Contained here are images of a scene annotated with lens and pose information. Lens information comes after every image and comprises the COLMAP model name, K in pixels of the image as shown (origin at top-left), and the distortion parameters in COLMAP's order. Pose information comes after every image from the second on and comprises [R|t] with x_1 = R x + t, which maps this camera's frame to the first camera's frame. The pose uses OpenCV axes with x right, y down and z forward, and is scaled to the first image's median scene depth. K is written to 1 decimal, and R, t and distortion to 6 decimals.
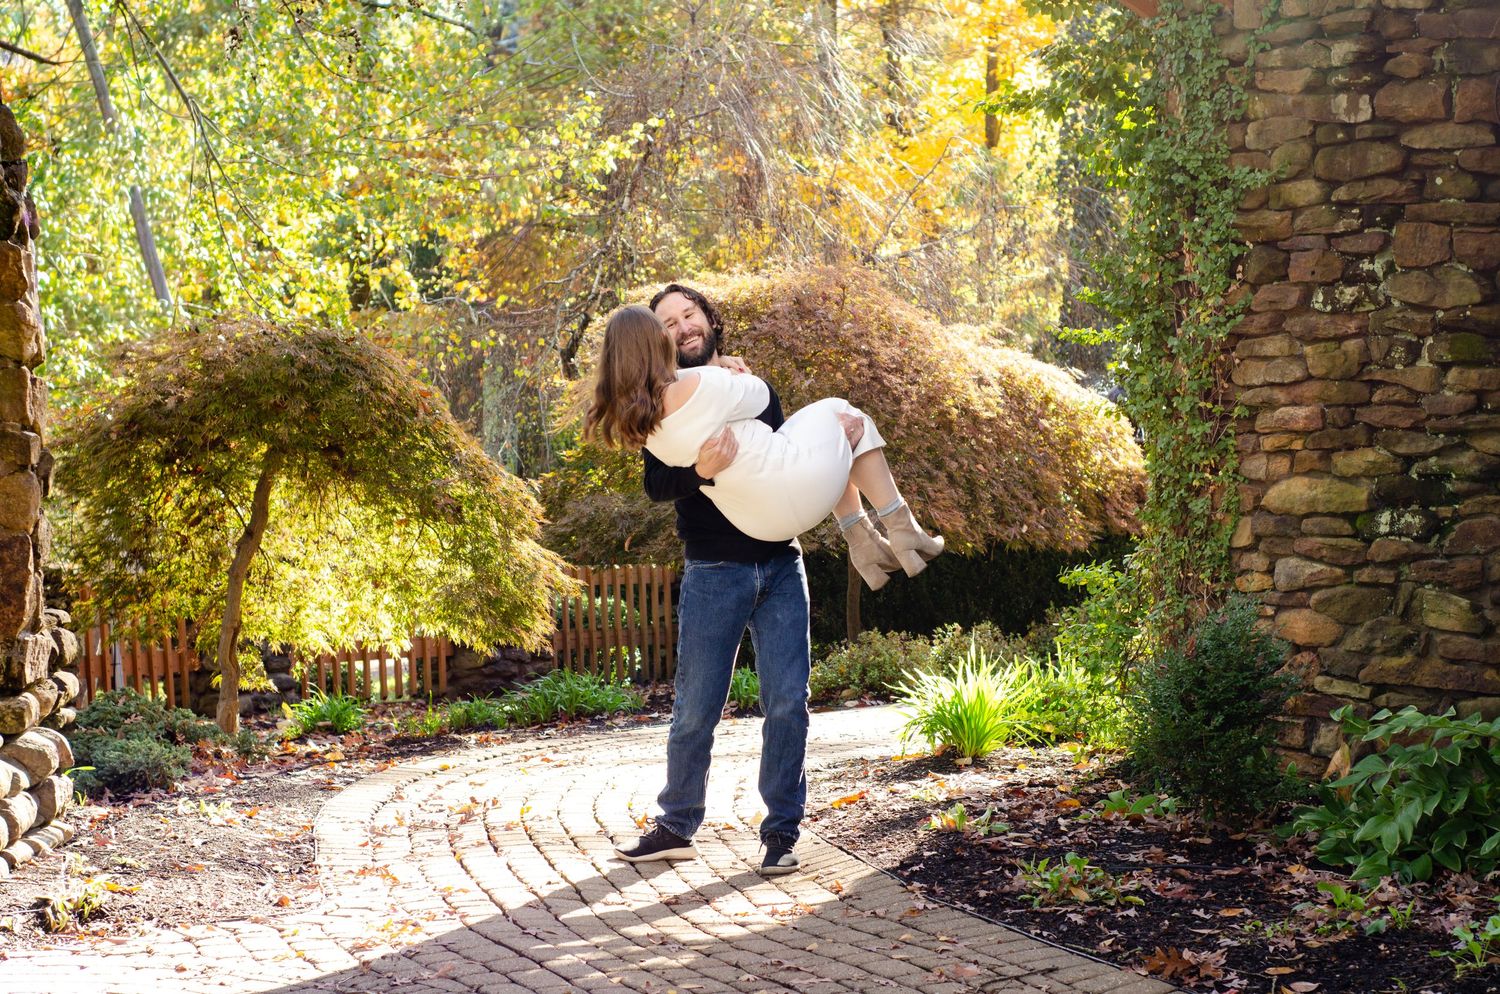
lens RADIAL K [[3251.5, 0, 750.0], [0, 3251.5, 497.0], [0, 0, 1]] dist [-0.016349, -0.105142]
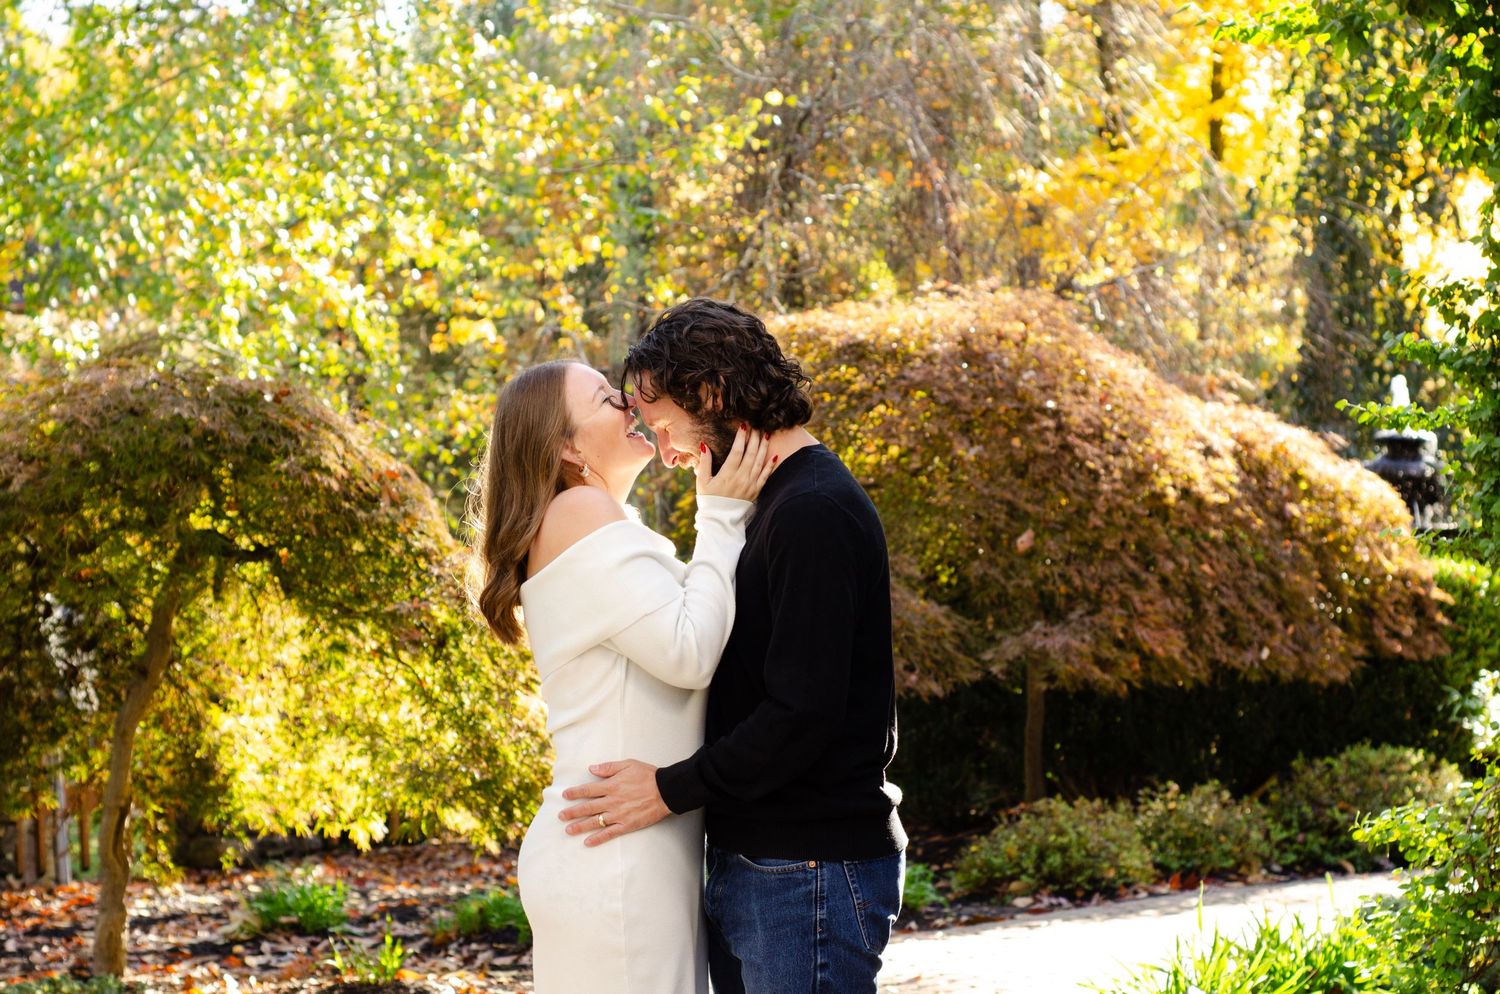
lens RADIAL K [[3357.5, 0, 750.0], [0, 3357.5, 497.0], [0, 0, 1]] dist [-0.020074, -0.095426]
pose [[0.998054, 0.014978, -0.060524, 0.023519], [-0.015610, 0.999828, -0.009977, -0.028684], [0.060364, 0.010902, 0.998117, 0.409193]]
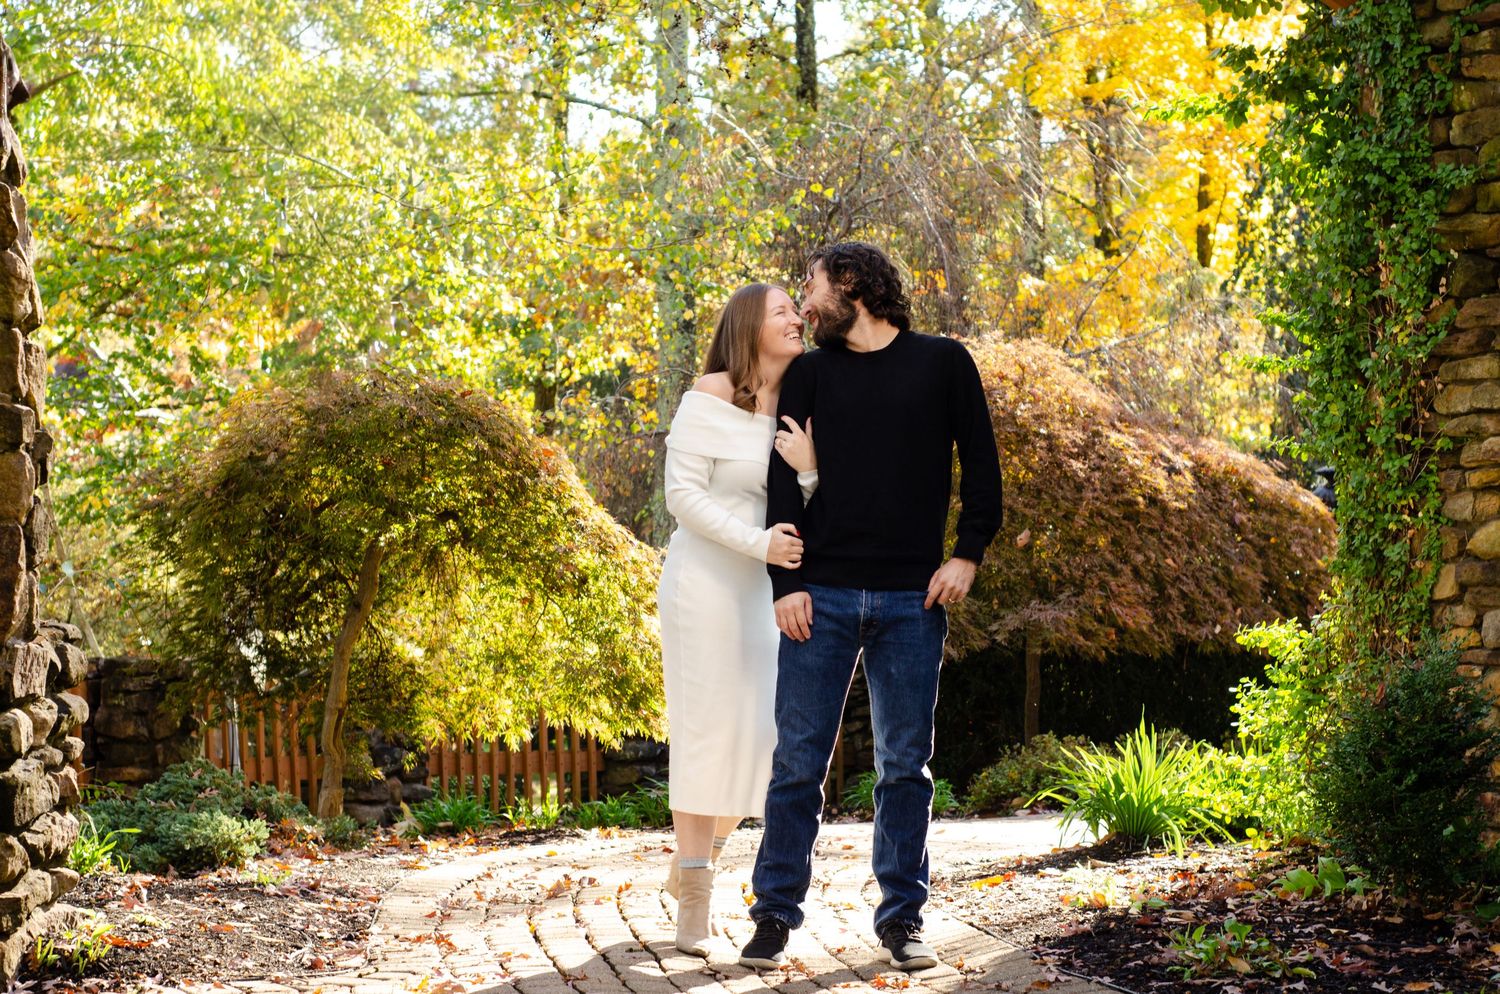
lens RADIAL K [[3357.5, 0, 750.0], [0, 3357.5, 497.0], [0, 0, 1]] dist [-0.020074, -0.095426]
pose [[0.998007, 0.009177, -0.062431, 0.020838], [-0.012099, 0.998841, -0.046588, 0.032052], [0.061932, 0.047251, 0.996961, 0.087568]]
